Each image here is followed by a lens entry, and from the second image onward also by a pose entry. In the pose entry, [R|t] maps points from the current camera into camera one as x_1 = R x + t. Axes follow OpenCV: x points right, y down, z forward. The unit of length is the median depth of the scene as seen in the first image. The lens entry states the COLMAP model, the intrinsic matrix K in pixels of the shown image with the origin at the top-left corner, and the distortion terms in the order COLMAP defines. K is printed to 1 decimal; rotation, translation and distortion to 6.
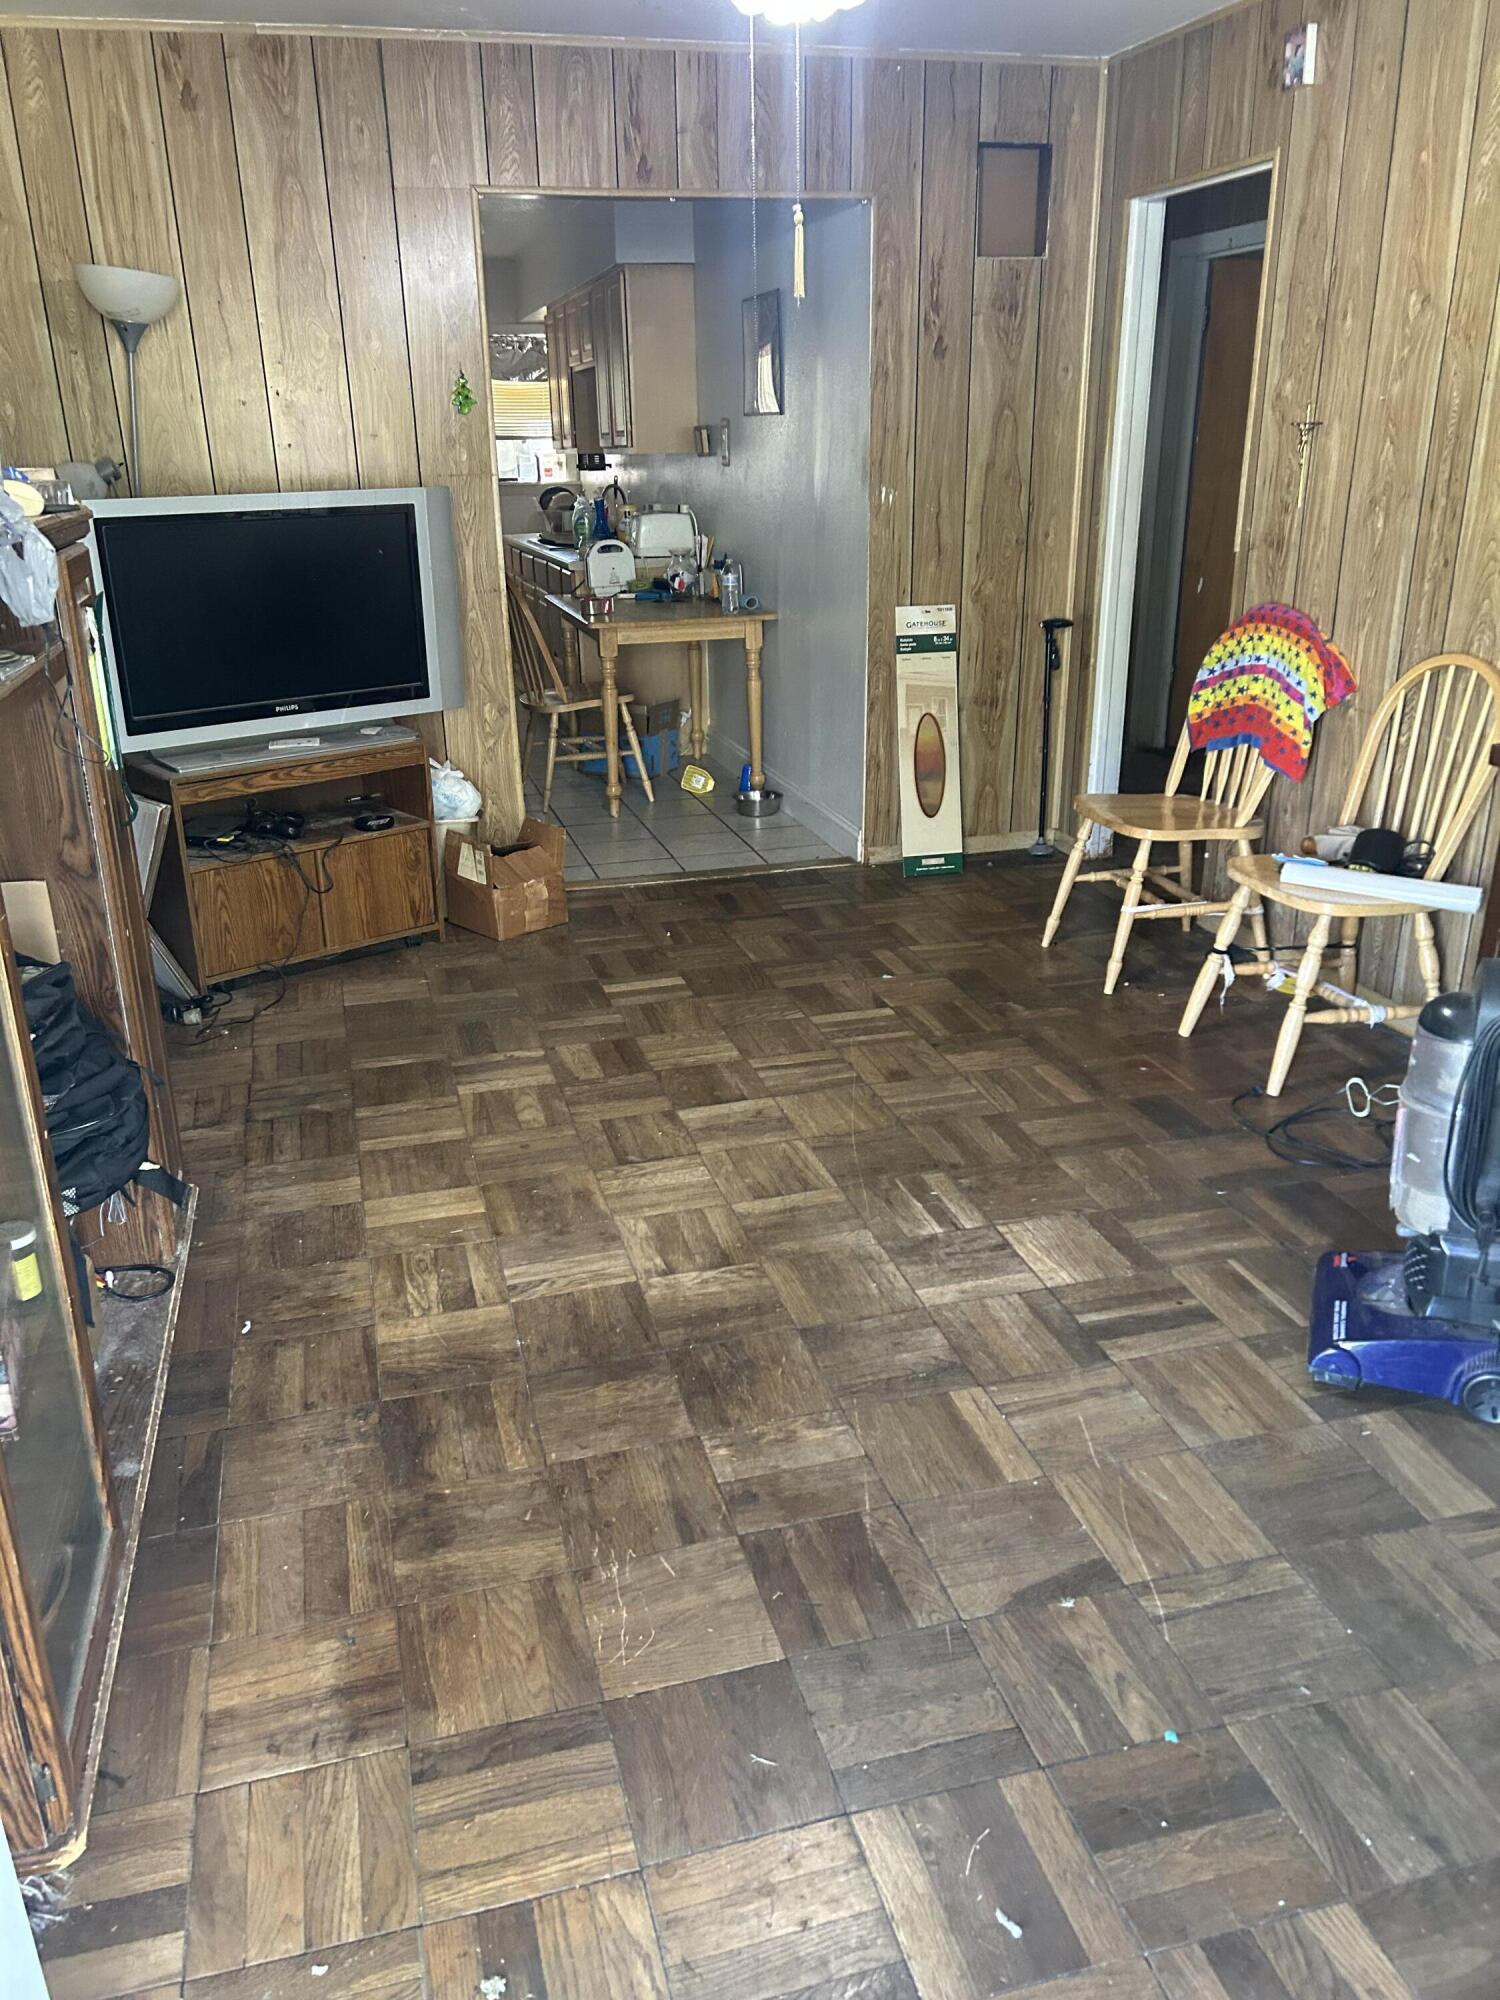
lens RADIAL K [[1503.4, 0, 747.1], [0, 1503.4, 1003.8], [0, 0, 1]] dist [0.069147, 0.002476]
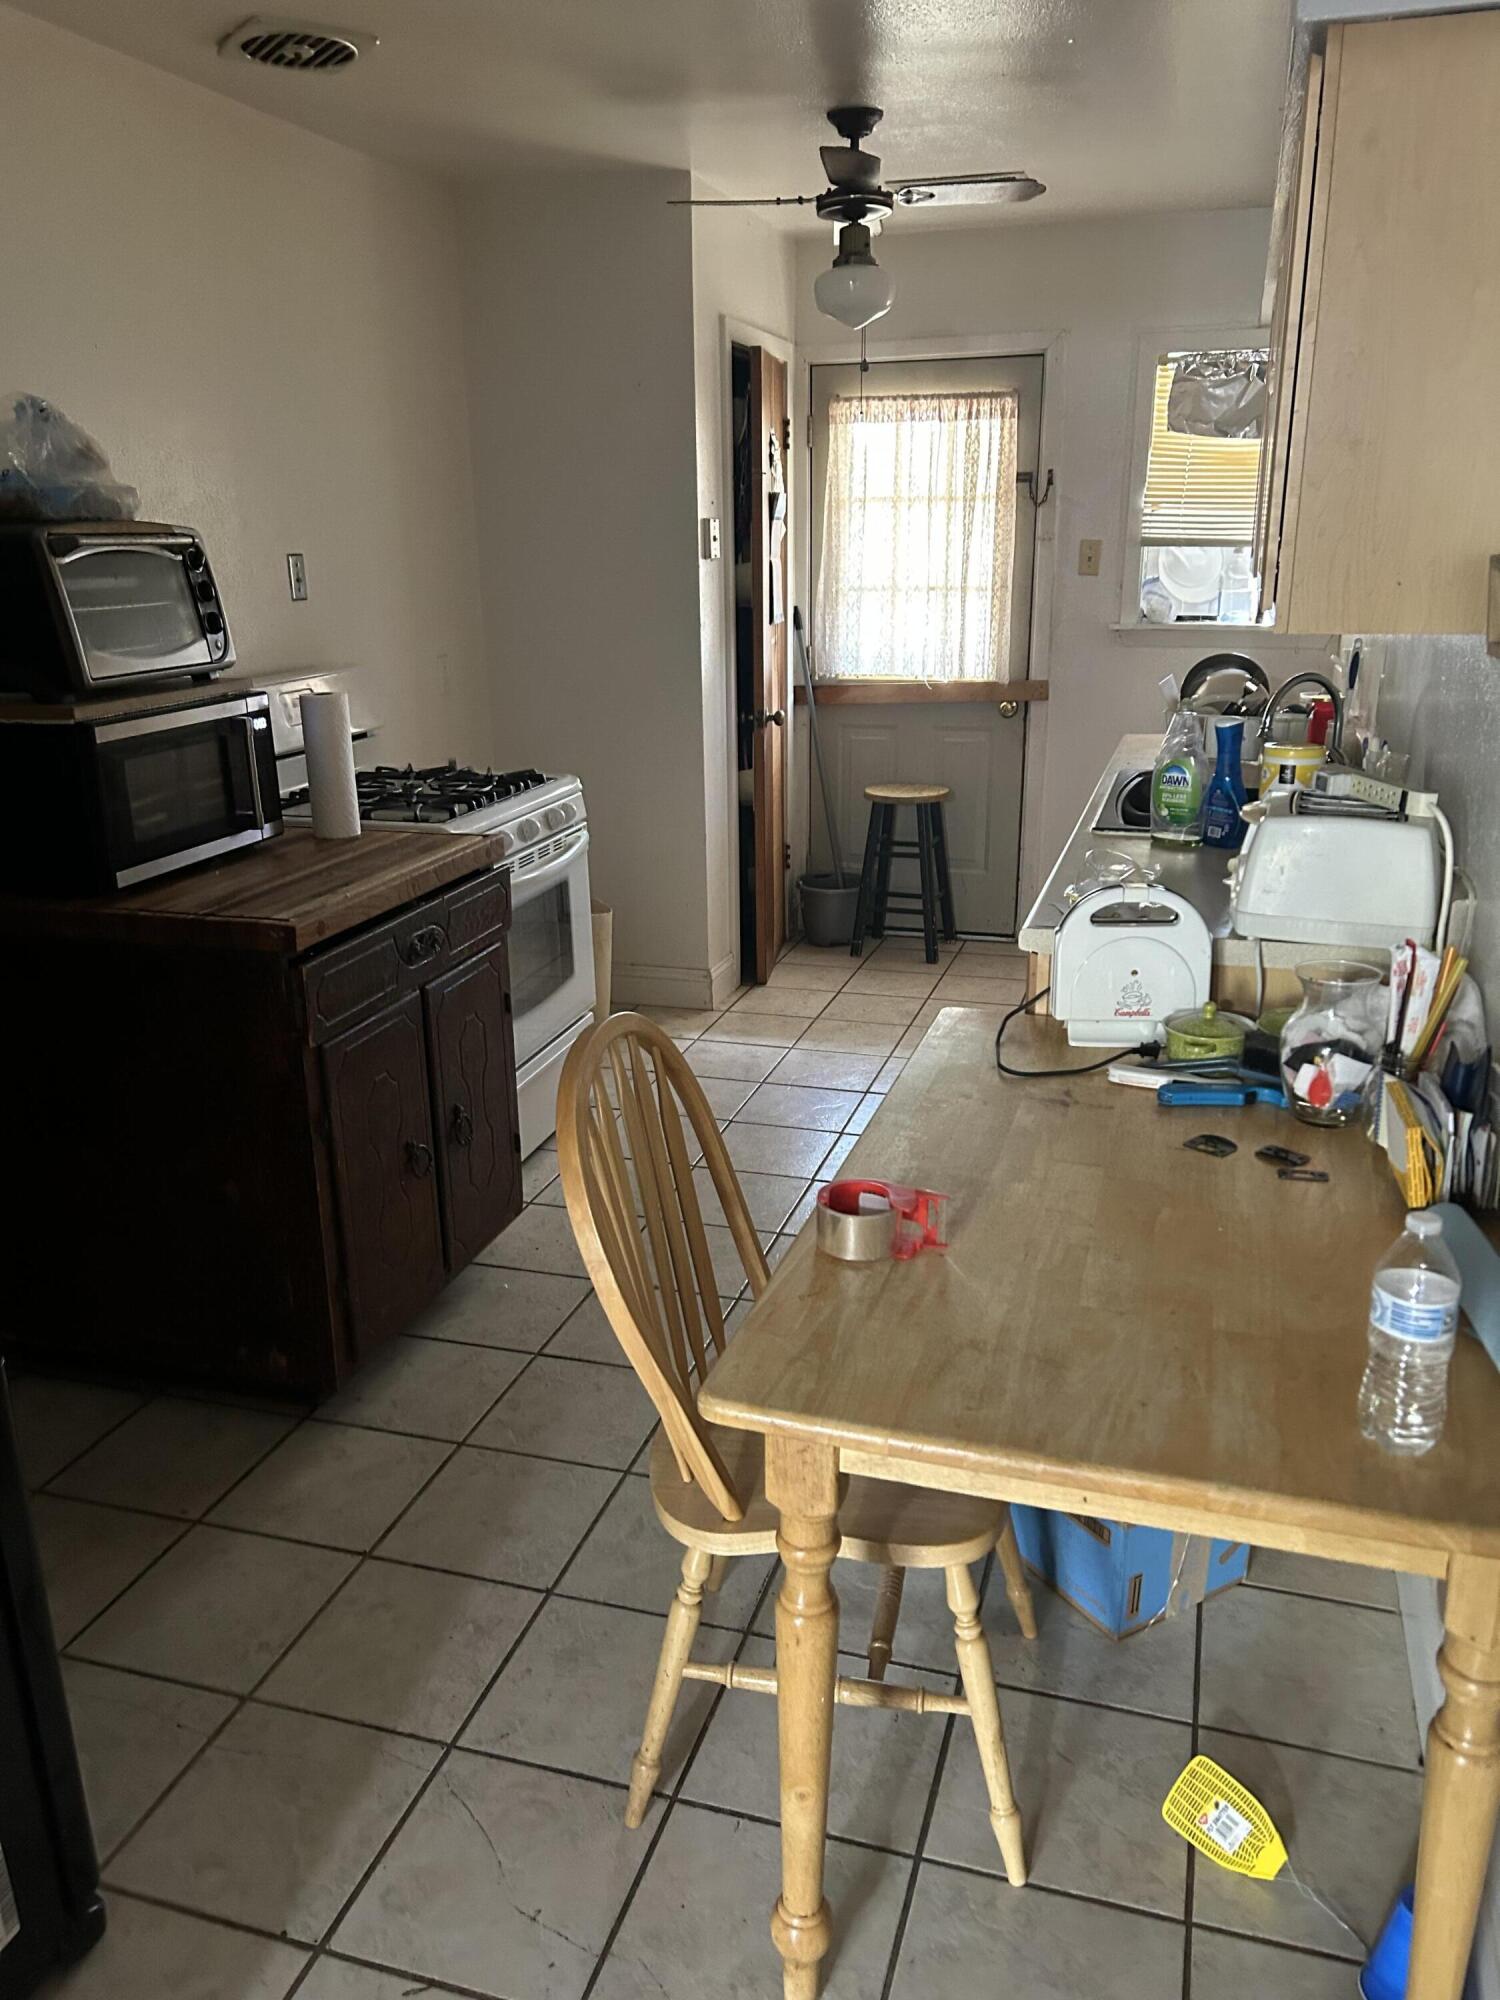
lens RADIAL K [[1503.4, 0, 751.2], [0, 1503.4, 998.3], [0, 0, 1]] dist [0.069147, 0.002476]
pose [[0.845408, 0.177458, -0.503779, 0.009536], [-0.193372, 0.980900, 0.021023, -0.278950], [0.497888, 0.079644, 0.863577, 0.682864]]
